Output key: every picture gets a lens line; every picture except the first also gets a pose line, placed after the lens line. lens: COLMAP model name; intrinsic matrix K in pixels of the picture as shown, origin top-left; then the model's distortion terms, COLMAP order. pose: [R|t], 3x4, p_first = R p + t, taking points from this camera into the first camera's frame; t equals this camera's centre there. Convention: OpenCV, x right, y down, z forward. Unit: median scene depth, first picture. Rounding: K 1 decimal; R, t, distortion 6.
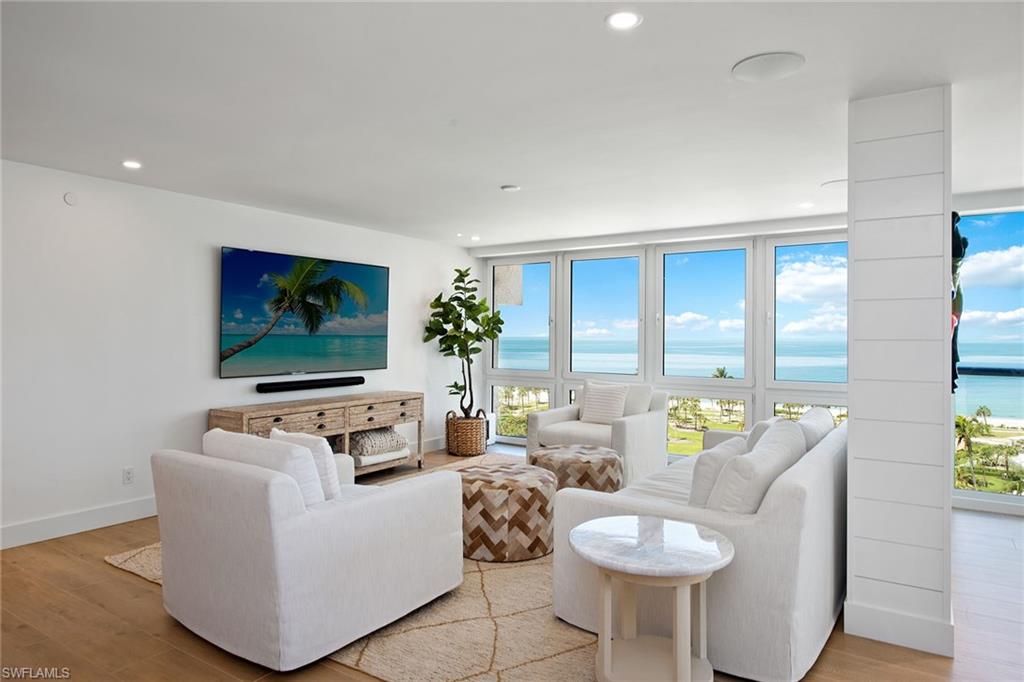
lens RADIAL K [[635.5, 0, 523.2], [0, 635.5, 332.4], [0, 0, 1]] dist [-0.038594, 0.000359]
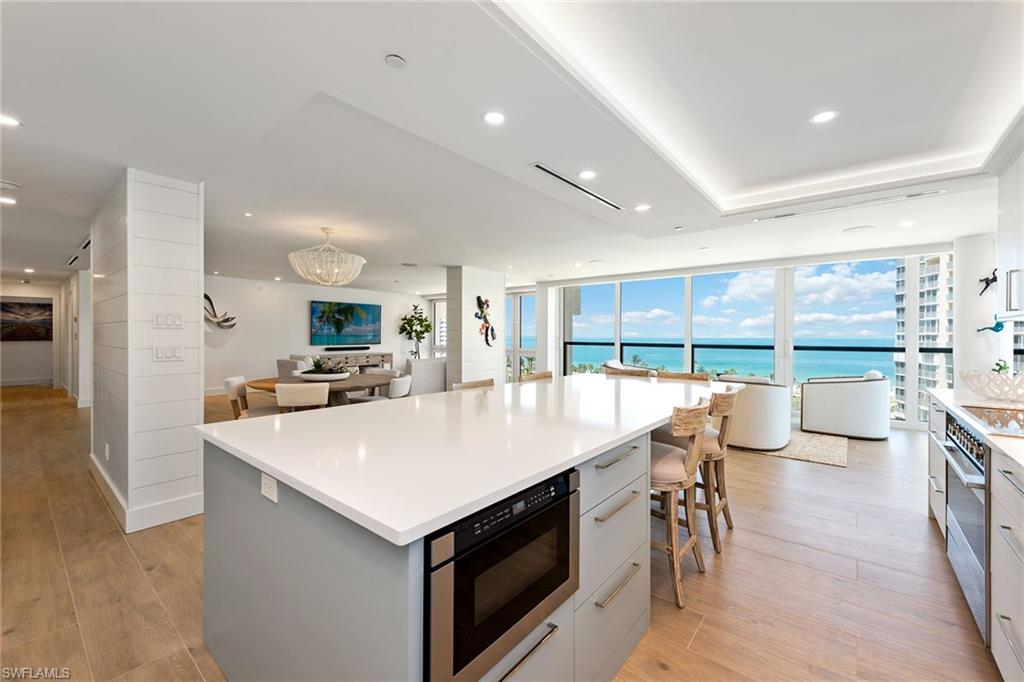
lens RADIAL K [[419.9, 0, 521.2], [0, 419.9, 337.3], [0, 0, 1]] dist [0.002872, -0.000004]
pose [[0.994017, 0.002552, -0.109197, 0.510075], [-0.001228, 0.999925, 0.012190, 0.006755], [0.109220, -0.011983, 0.993945, -0.612214]]
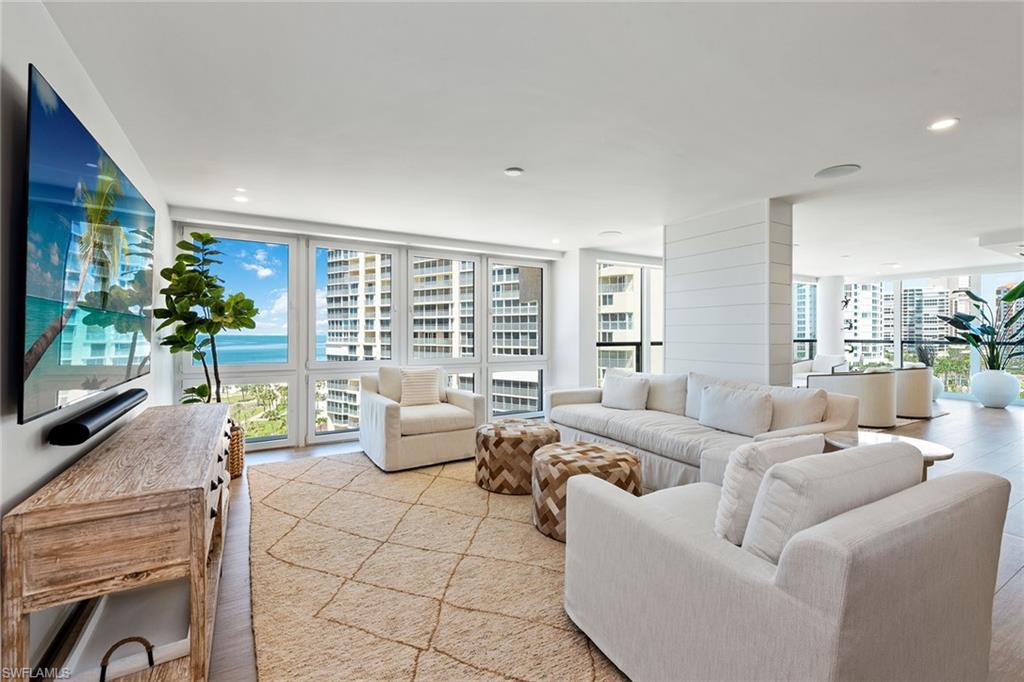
lens RADIAL K [[444.5, 0, 508.8], [0, 444.5, 335.9], [0, 0, 1]] dist [-0.002268, -0.000154]
pose [[0.461640, -0.004661, 0.887055, -2.476725], [-0.007732, 0.999927, 0.009278, 0.044299], [-0.887034, -0.011142, 0.461570, 2.629324]]
